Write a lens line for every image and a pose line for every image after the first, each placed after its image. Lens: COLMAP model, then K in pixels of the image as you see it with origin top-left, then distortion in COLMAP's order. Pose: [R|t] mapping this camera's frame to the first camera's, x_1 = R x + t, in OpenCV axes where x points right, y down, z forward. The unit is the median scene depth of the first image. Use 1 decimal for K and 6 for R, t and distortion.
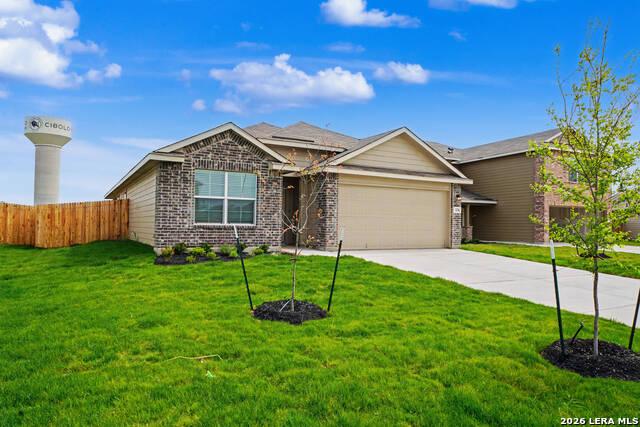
lens RADIAL K [[430.4, 0, 316.2], [0, 430.4, 216.3], [0, 0, 1]] dist [-0.007993, 0.001969]
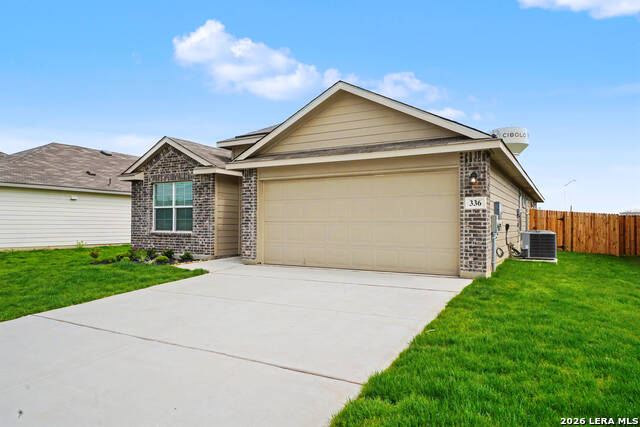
lens RADIAL K [[430.4, 0, 316.2], [0, 430.4, 216.3], [0, 0, 1]] dist [-0.007993, 0.001969]
pose [[0.508175, -0.029344, -0.860754, 0.865664], [0.020320, 0.999550, -0.022079, 0.010862], [0.861014, -0.006271, 0.508542, 0.745078]]
